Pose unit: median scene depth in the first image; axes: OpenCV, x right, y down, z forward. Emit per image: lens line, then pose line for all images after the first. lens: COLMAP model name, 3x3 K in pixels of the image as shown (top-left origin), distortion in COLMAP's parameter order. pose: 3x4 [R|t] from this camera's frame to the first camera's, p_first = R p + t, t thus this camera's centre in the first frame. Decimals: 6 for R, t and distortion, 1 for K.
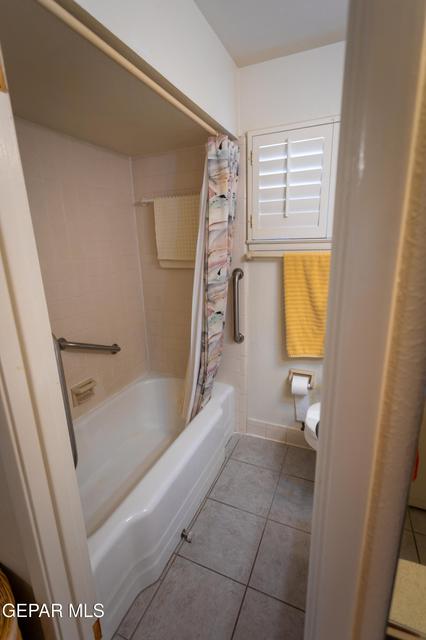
lens RADIAL K [[303.1, 0, 212.9], [0, 303.1, 319.9], [0, 0, 1]] dist [-0.000277, 0.000236]
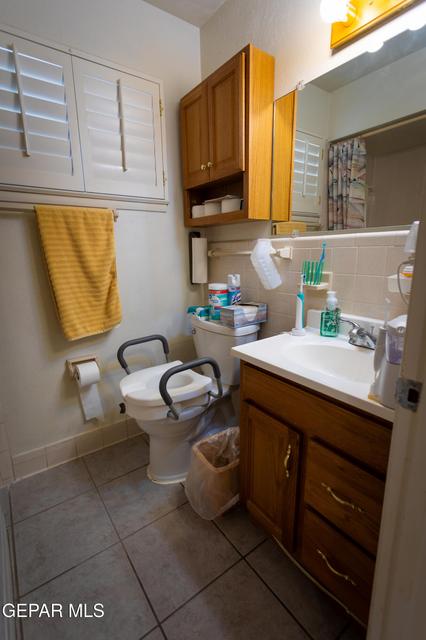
lens RADIAL K [[303.1, 0, 214.5], [0, 303.1, 318.3], [0, 0, 1]] dist [-0.000277, 0.000236]
pose [[0.495279, -0.169902, 0.851958, -0.231422], [0.224046, 0.972495, 0.063693, 0.103359], [-0.839346, 0.159332, 0.519723, 0.282923]]
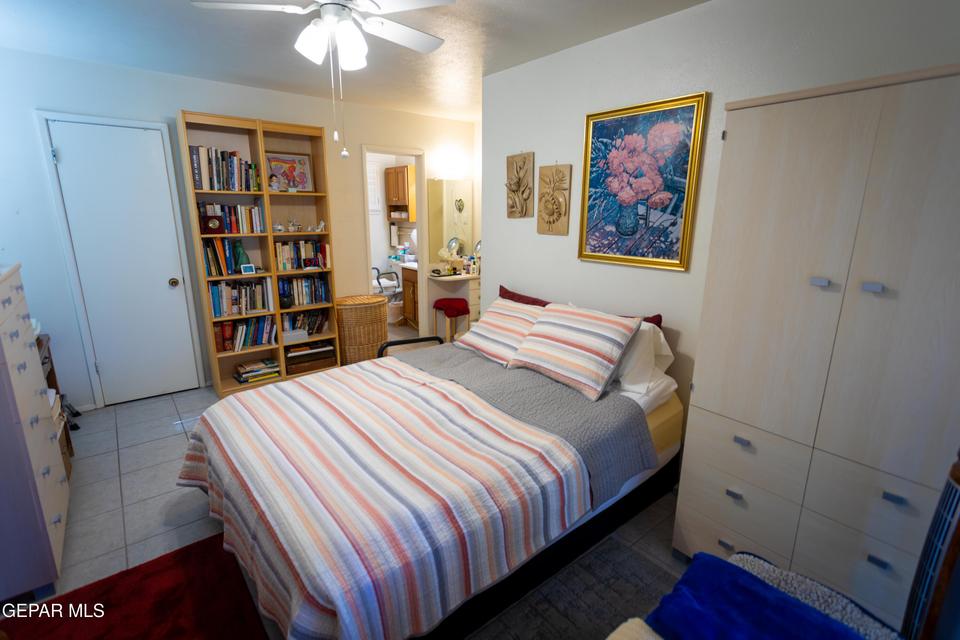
lens RADIAL K [[454.6, 0, 478.1], [0, 454.6, 323.0], [0, 0, 1]] dist [-0.000277, 0.000236]
pose [[0.449572, -0.180748, 0.874766, -2.361124], [0.212094, 0.972907, 0.092024, 0.452920], [-0.867699, 0.144161, 0.475728, -1.396916]]
